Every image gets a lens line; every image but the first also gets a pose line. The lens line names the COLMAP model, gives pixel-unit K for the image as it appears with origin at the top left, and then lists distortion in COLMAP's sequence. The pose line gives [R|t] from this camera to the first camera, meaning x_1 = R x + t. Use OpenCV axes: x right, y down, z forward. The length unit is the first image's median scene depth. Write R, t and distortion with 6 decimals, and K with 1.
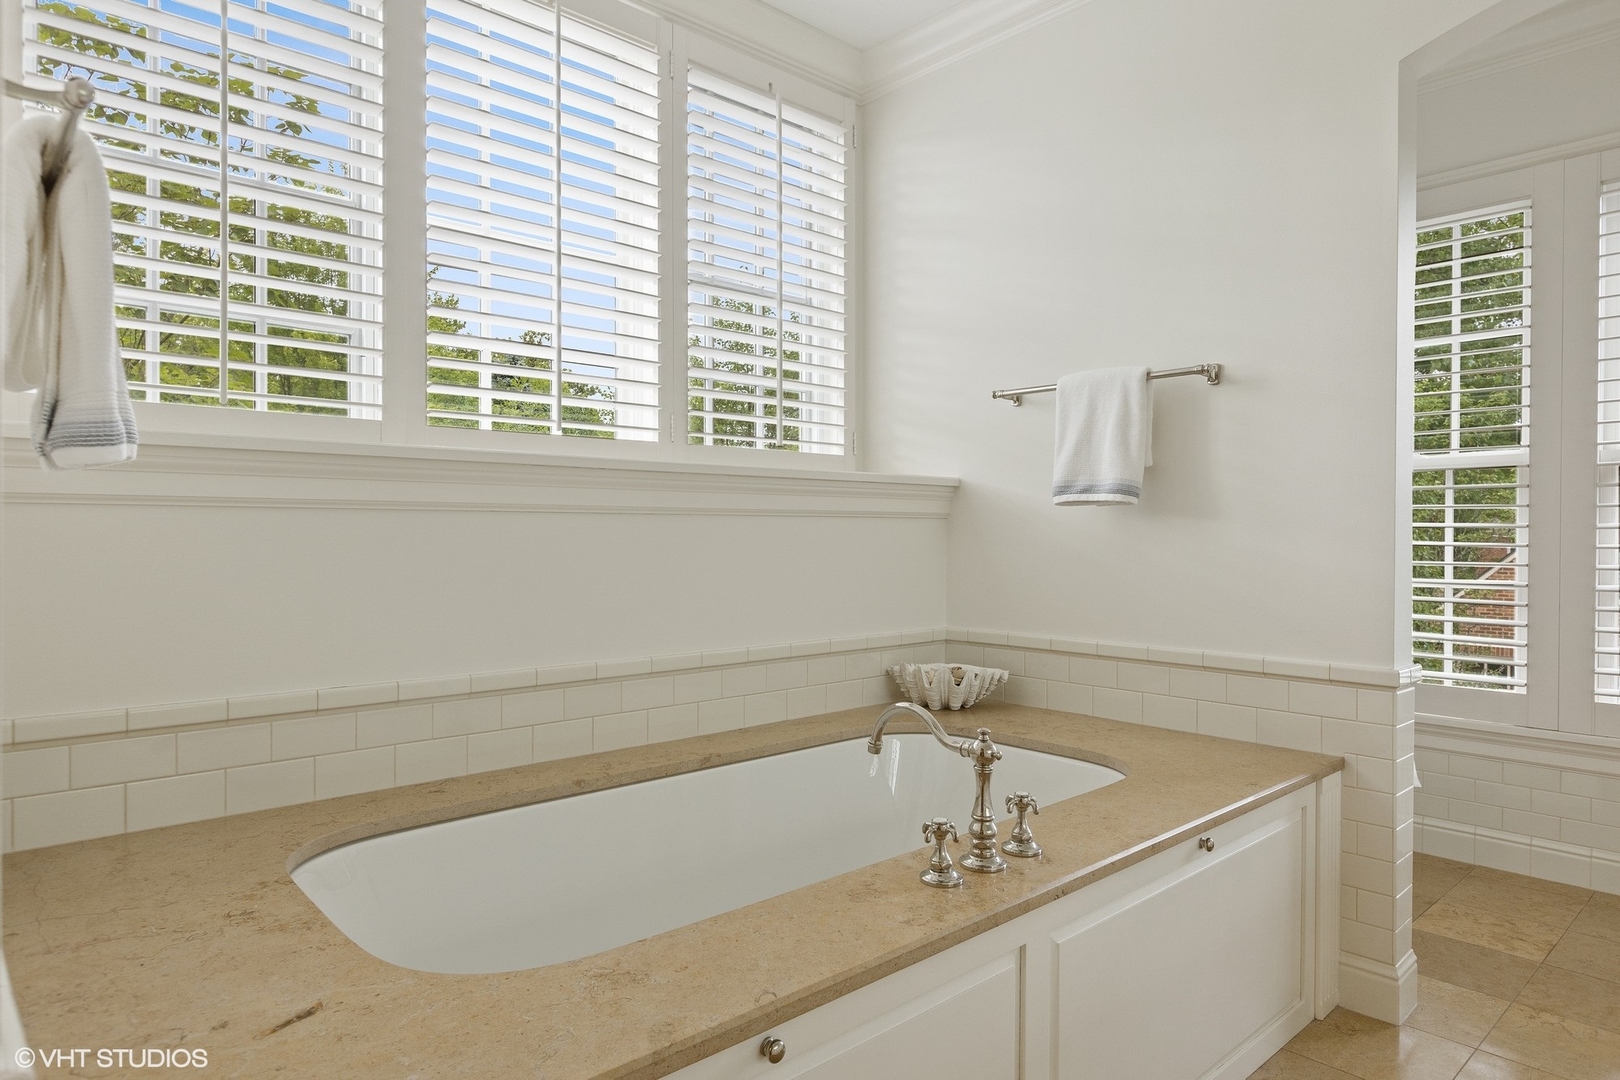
lens RADIAL K [[962.9, 0, 822.1], [0, 962.9, 530.3], [0, 0, 1]] dist [-0.002620, -0.000205]
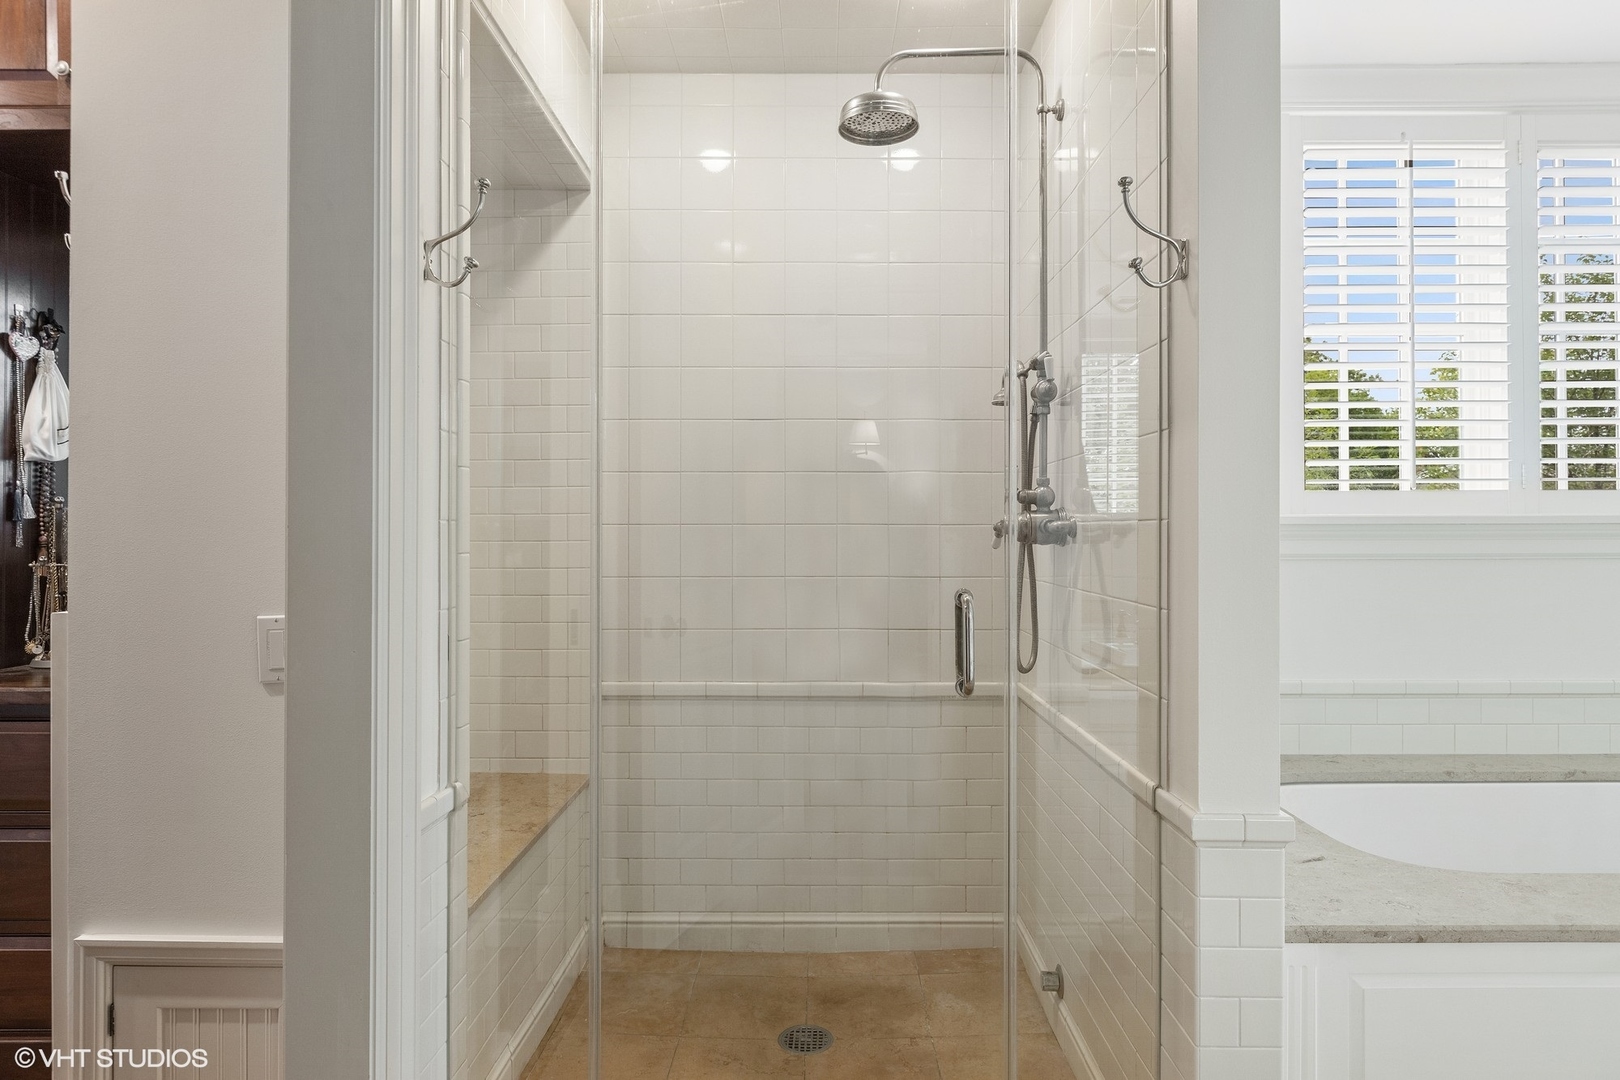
lens RADIAL K [[962.9, 0, 822.1], [0, 962.9, 530.3], [0, 0, 1]] dist [-0.002620, -0.000205]
pose [[0.732355, -0.006219, -0.680894, 0.009659], [0.005483, 0.999980, -0.003237, -0.057054], [0.680901, -0.001363, 0.732374, -0.465550]]
